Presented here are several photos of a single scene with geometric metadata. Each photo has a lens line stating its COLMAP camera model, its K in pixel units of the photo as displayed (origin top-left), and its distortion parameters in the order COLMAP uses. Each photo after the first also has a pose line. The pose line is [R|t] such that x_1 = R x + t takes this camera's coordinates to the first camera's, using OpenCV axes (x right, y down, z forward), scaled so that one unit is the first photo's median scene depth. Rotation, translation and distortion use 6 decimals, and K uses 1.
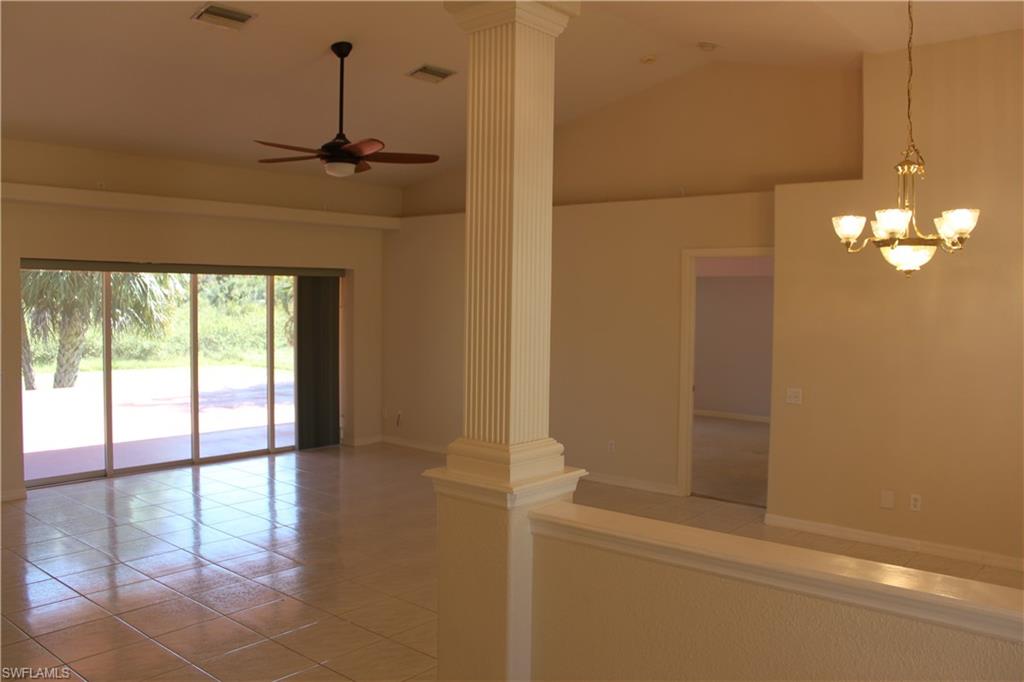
lens RADIAL K [[859.6, 0, 514.3], [0, 859.6, 340.4], [0, 0, 1]] dist [-0.175690, 0.138334]
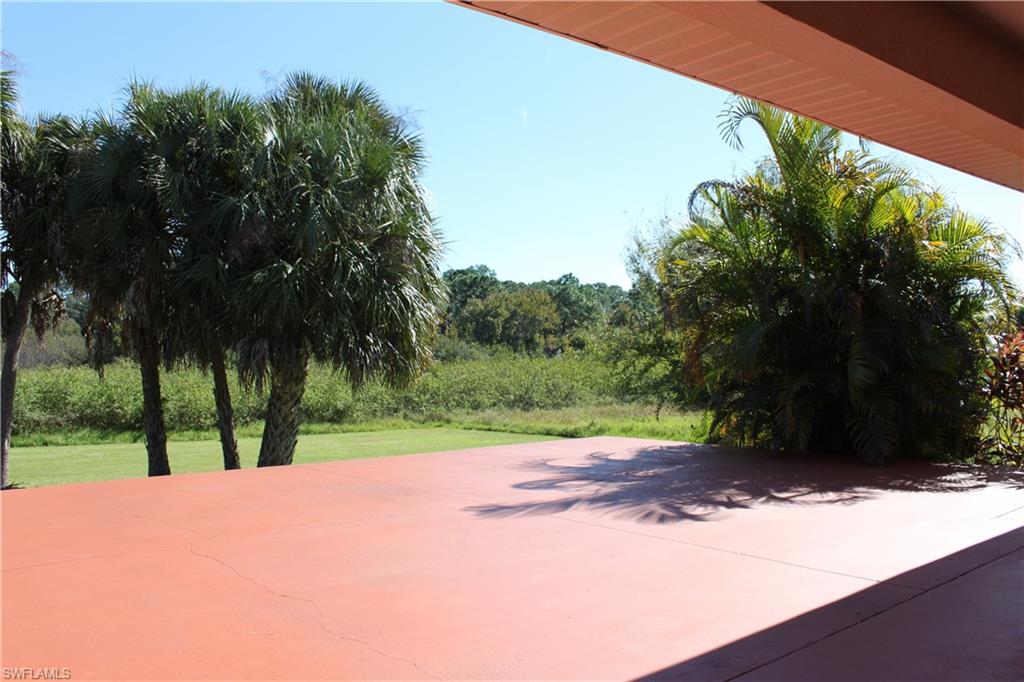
lens RADIAL K [[859.6, 0, 512.4], [0, 859.6, 339.4], [0, 0, 1]] dist [-0.175690, 0.138334]
pose [[0.984939, -0.029484, -0.170367, -0.117579], [0.016636, 0.996942, -0.076359, 0.007861], [0.172098, 0.072375, 0.982418, 0.171142]]
